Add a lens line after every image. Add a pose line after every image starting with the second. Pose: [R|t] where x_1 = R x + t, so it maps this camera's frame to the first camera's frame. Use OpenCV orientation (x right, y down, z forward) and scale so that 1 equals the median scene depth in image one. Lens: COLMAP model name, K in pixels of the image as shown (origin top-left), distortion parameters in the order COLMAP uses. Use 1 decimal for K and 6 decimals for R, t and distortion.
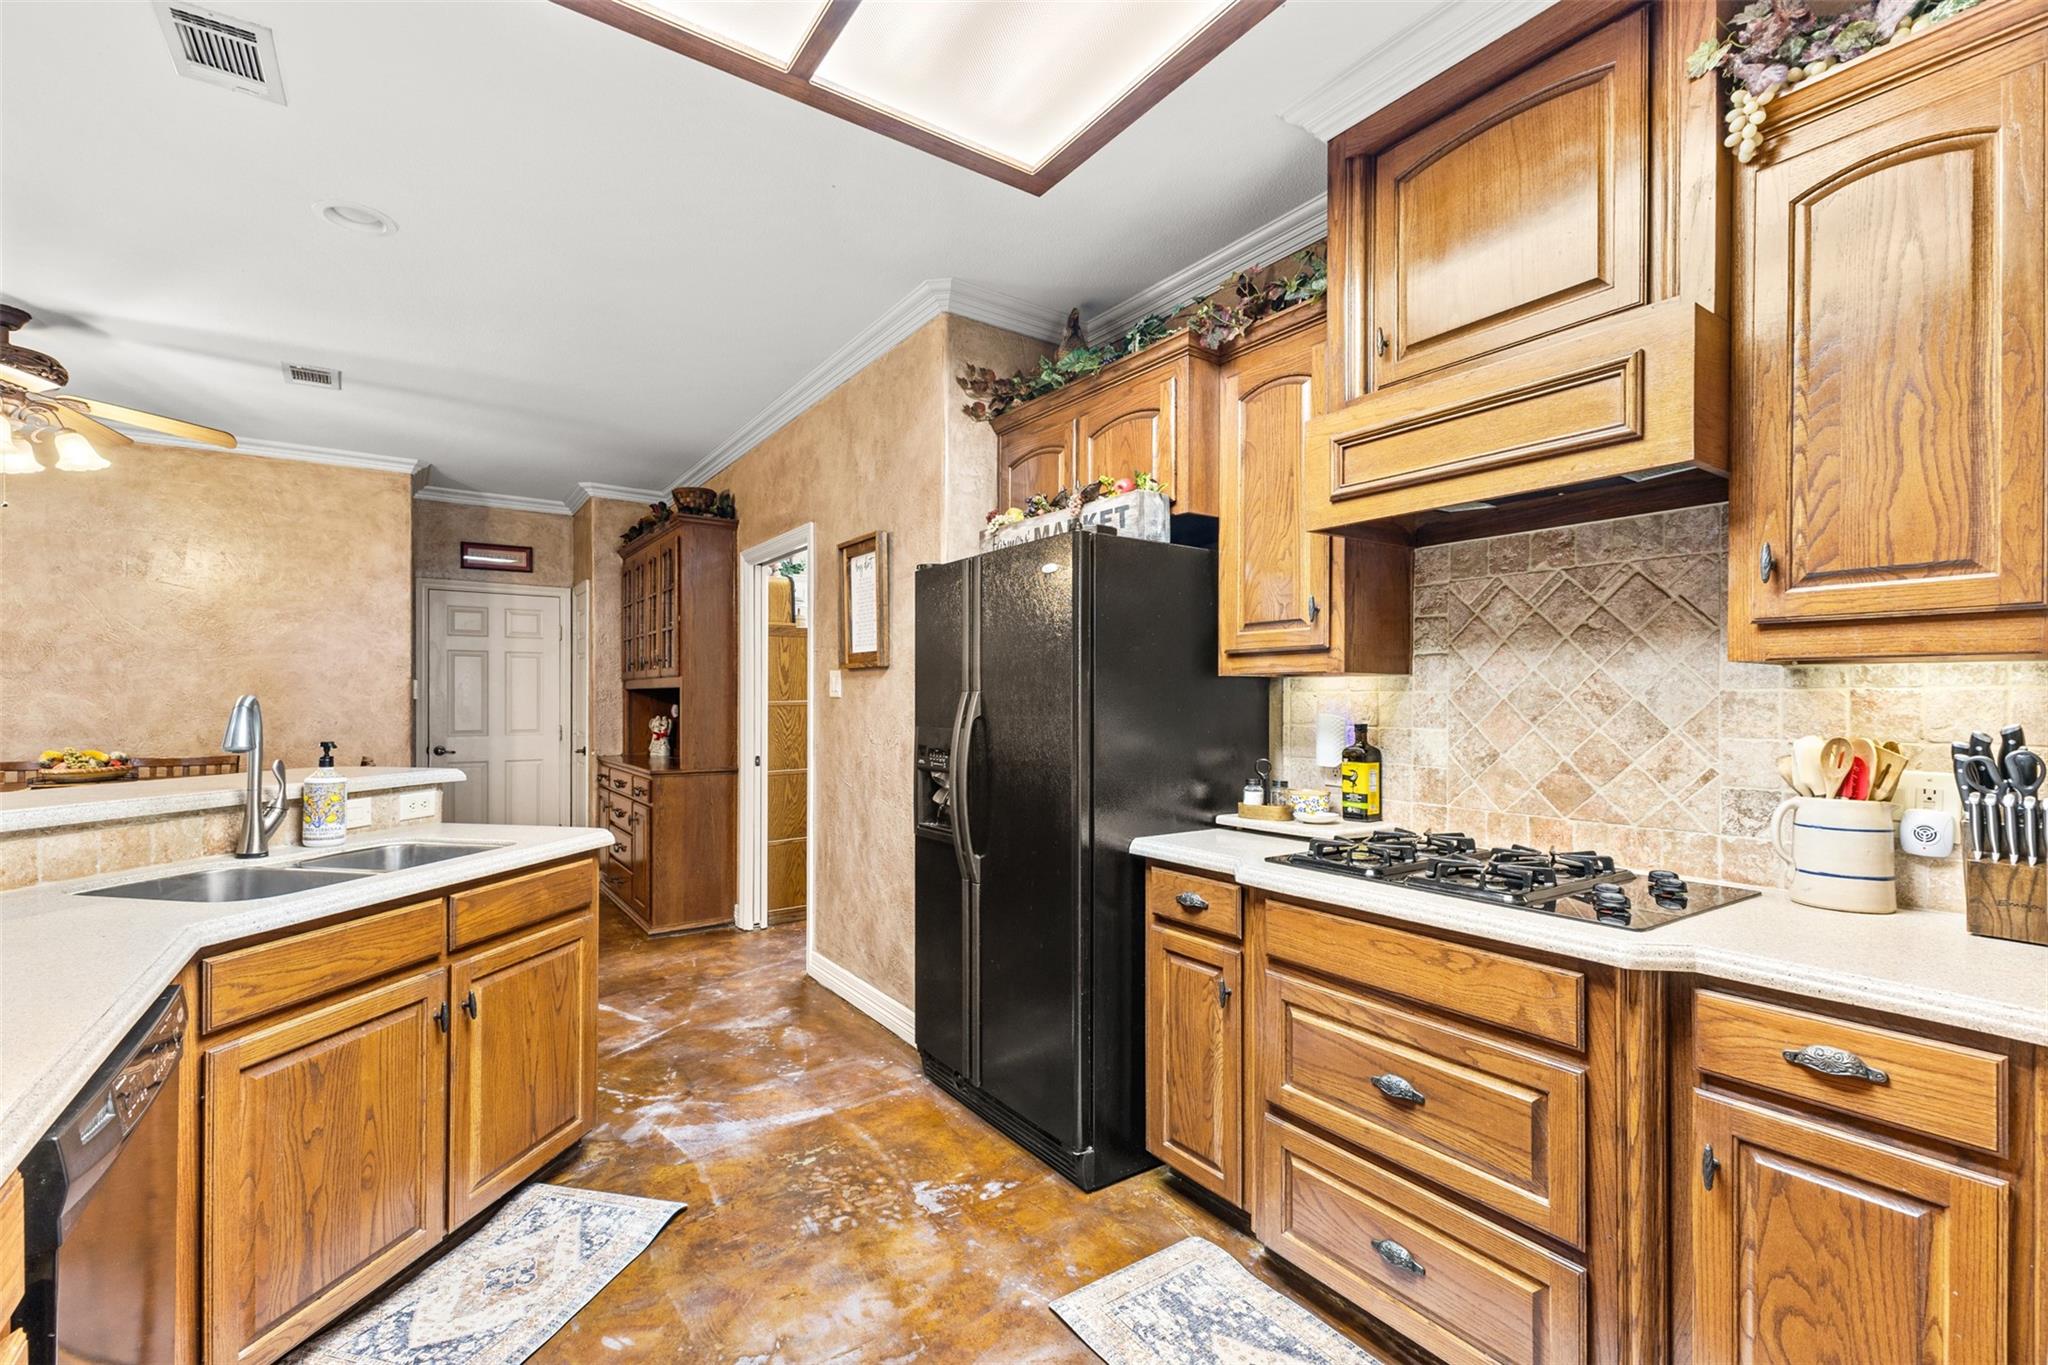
lens RADIAL K [[889.3, 0, 1025.0], [0, 889.3, 703.6], [0, 0, 1]] dist [0.002658, 0.000186]
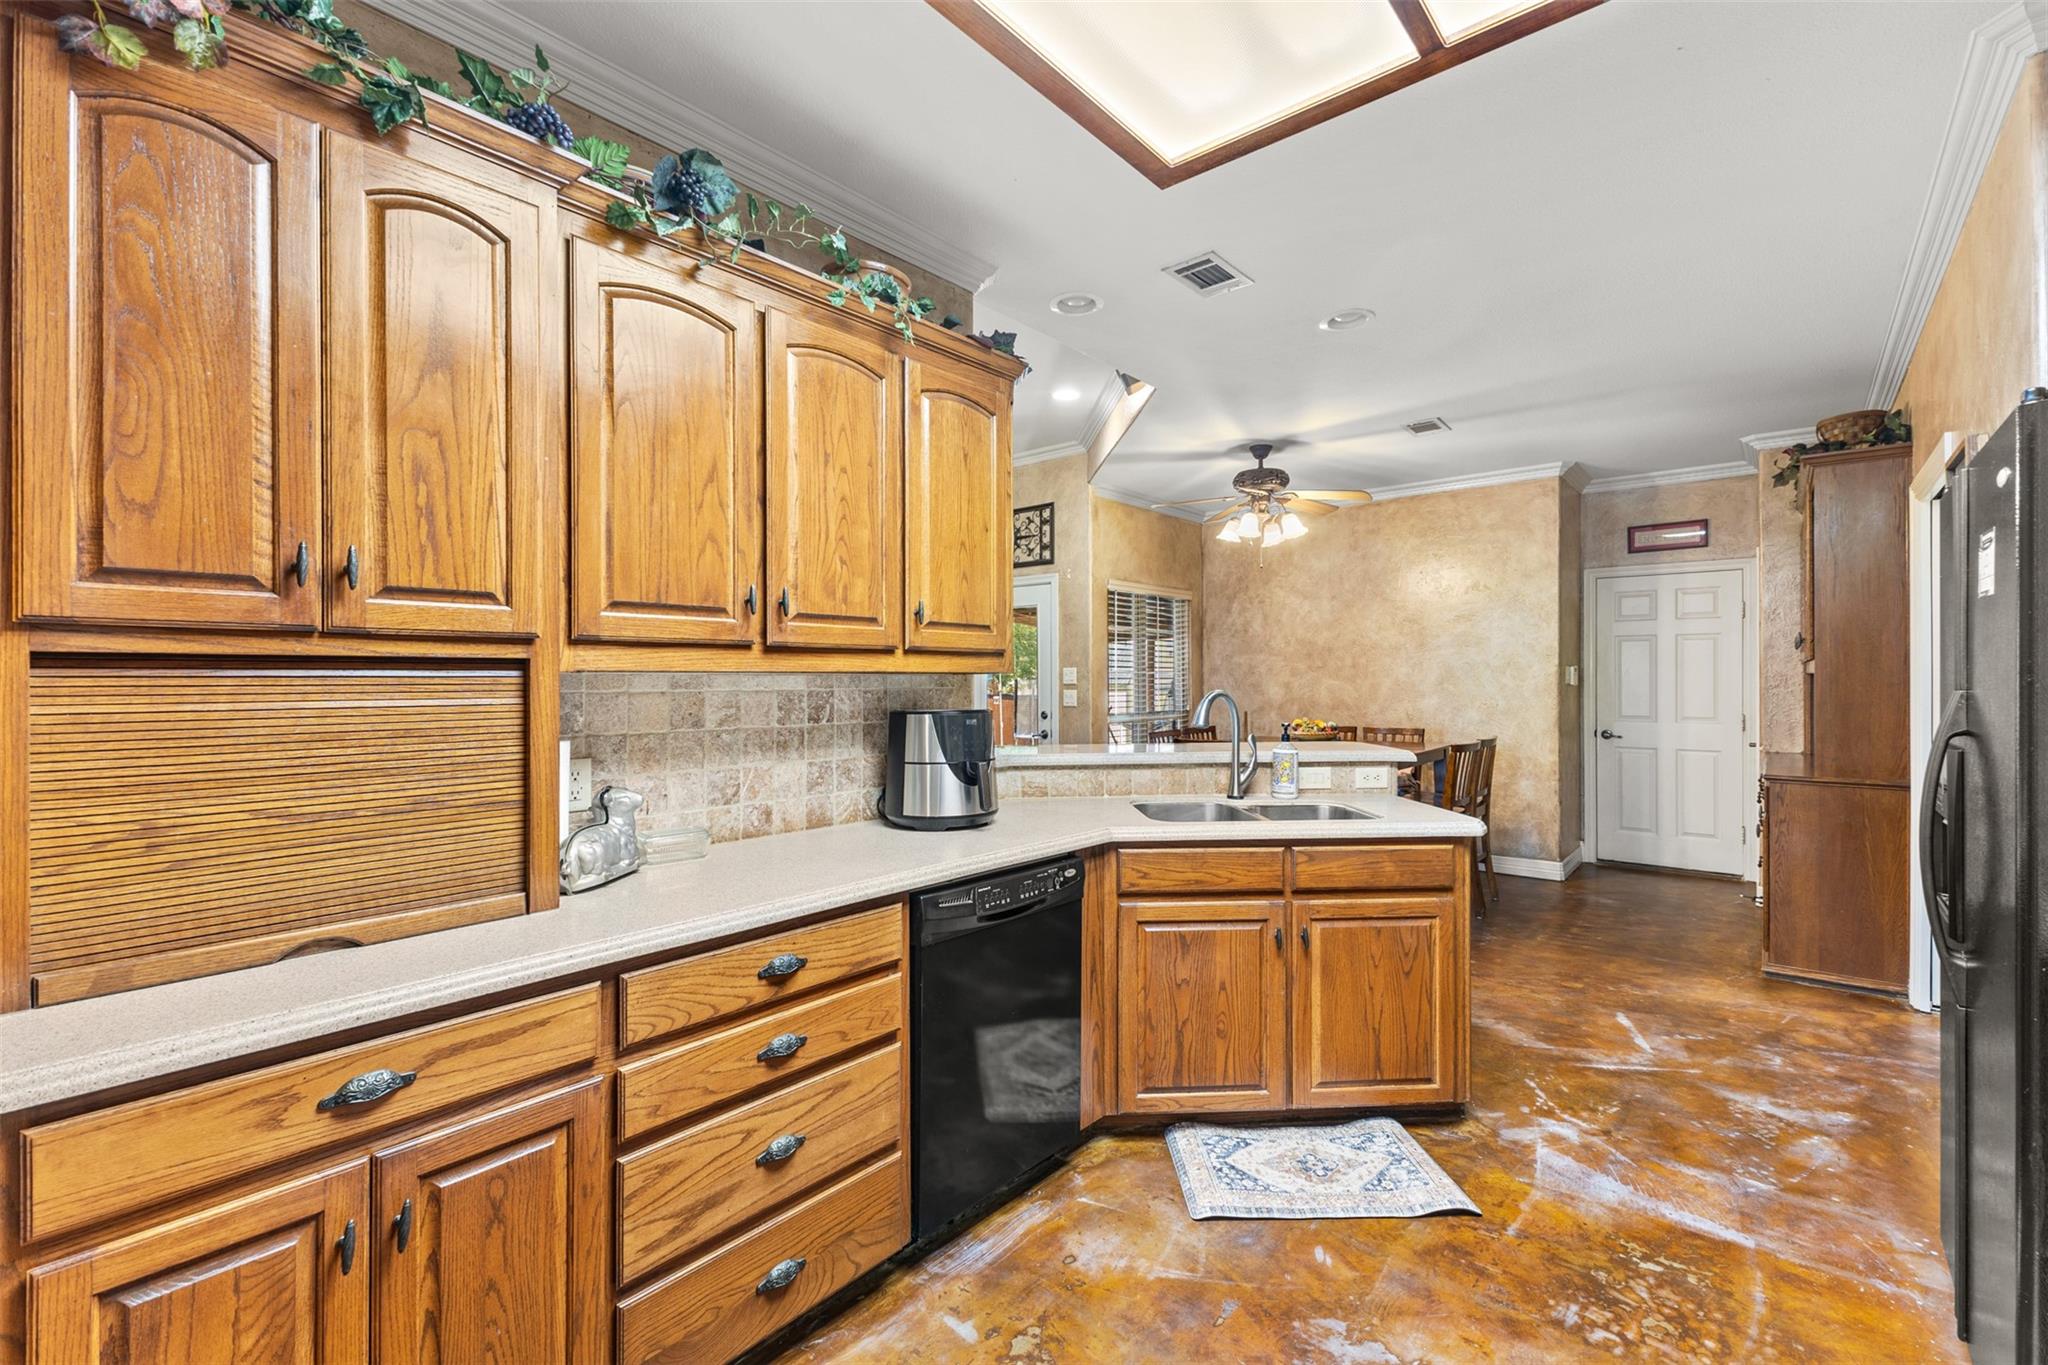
lens RADIAL K [[877.9, 0, 1024.0], [0, 877.9, 682.5], [0, 0, 1]] dist [0.001924, -0.000703]
pose [[0.245431, 0.003502, -0.969408, 0.286229], [-0.002244, 0.999993, 0.003044, -0.015590], [0.969411, 0.001428, 0.245437, 0.179027]]
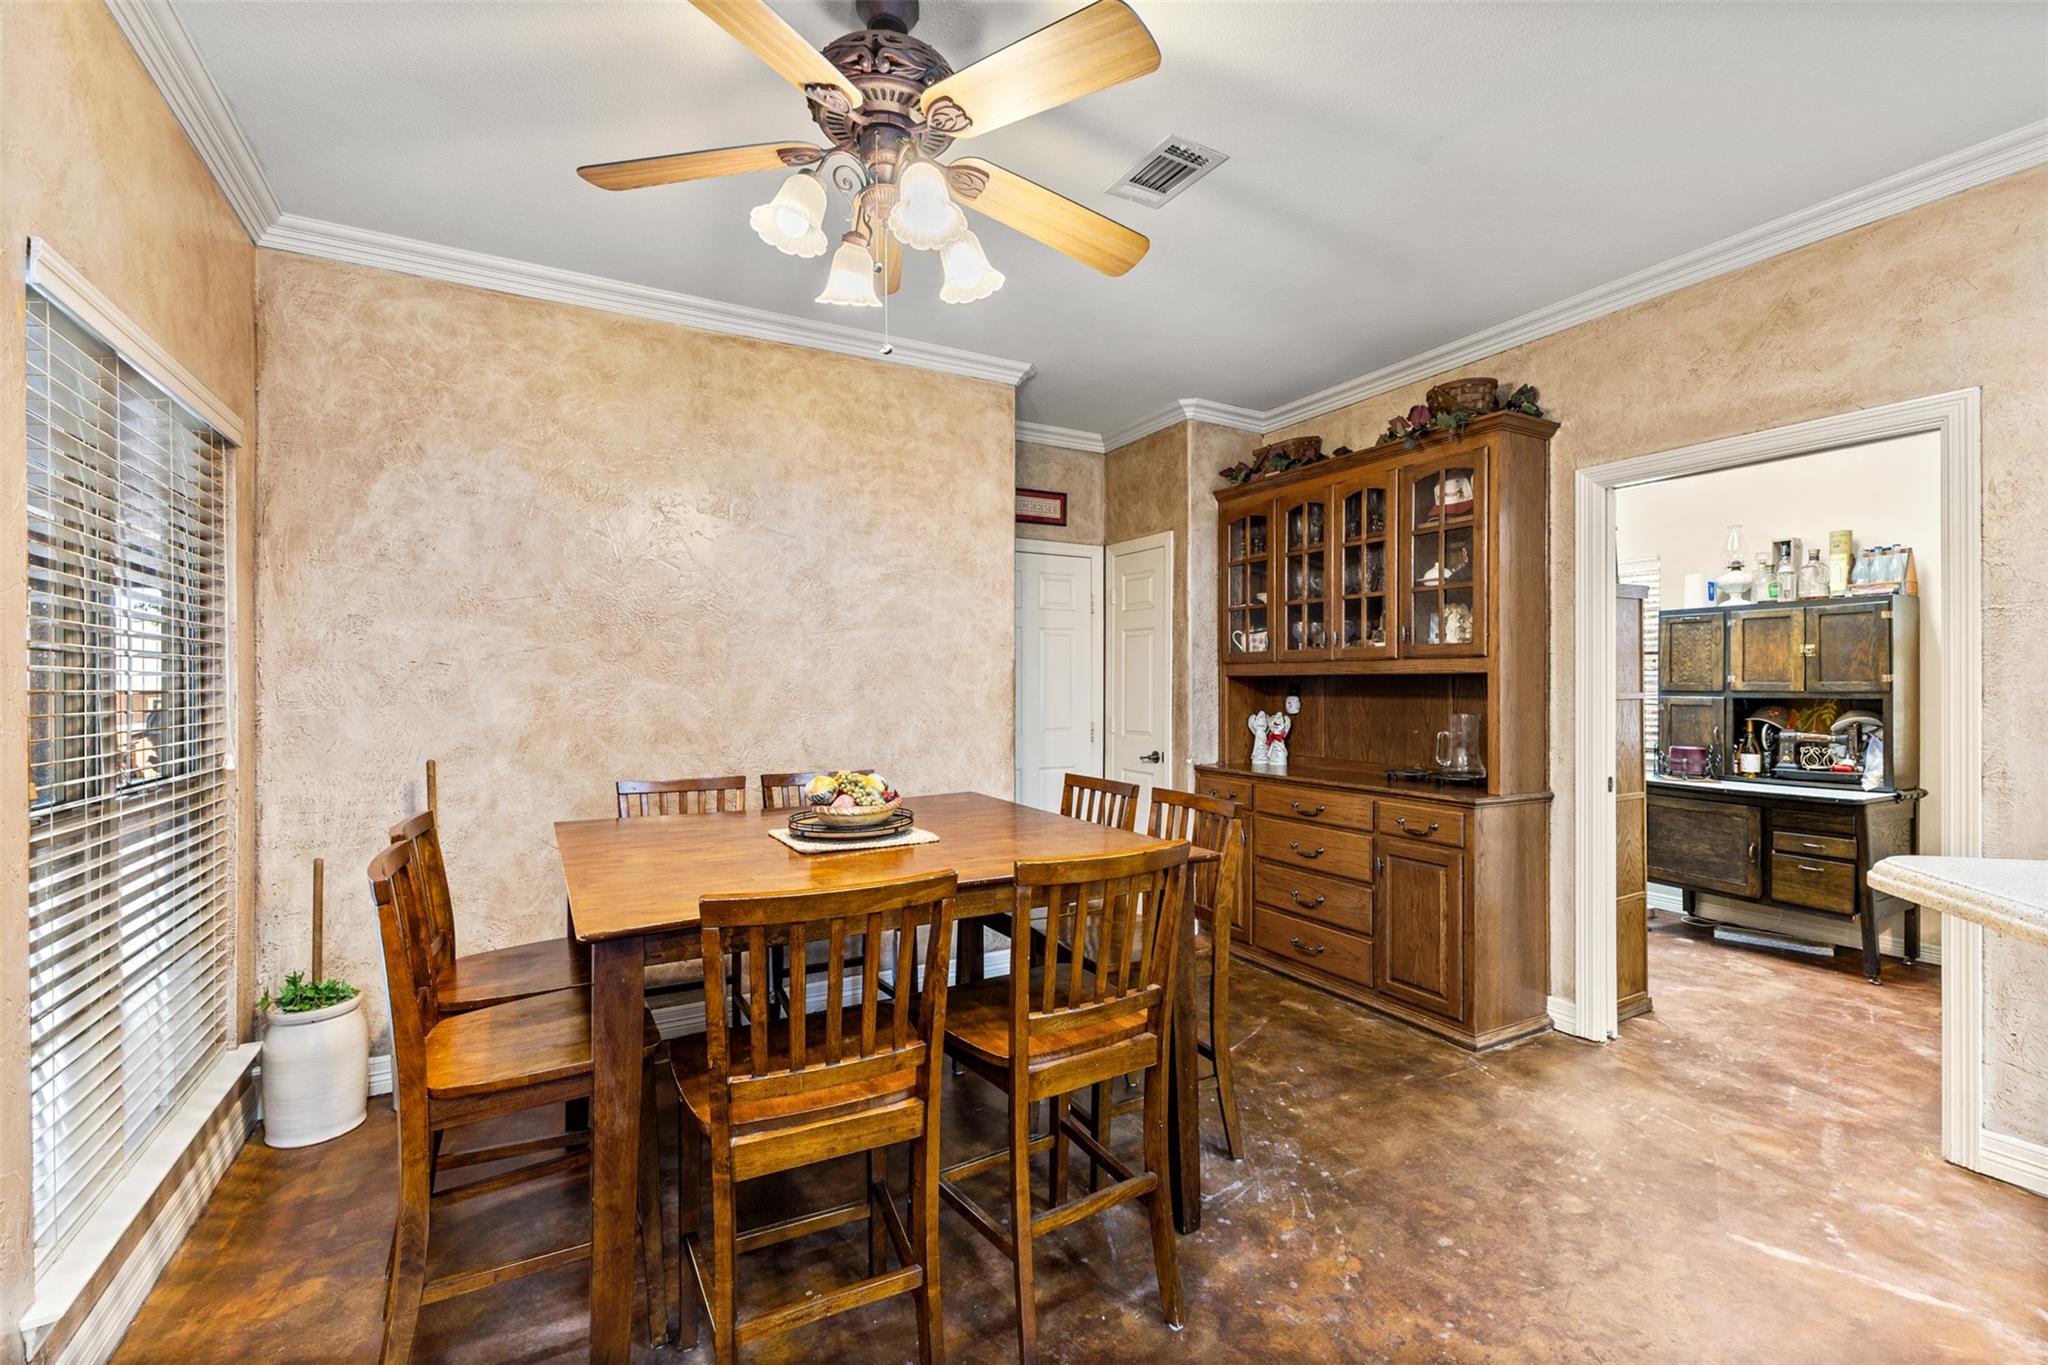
lens RADIAL K [[892.7, 0, 1024.0], [0, 892.7, 682.5], [0, 0, 1]] dist [0.016286, -0.000164]
pose [[0.994164, -0.001947, -0.107866, -0.950224], [0.000774, 0.999940, -0.010914, -0.004618], [0.107880, 0.010767, 0.994106, 0.419670]]
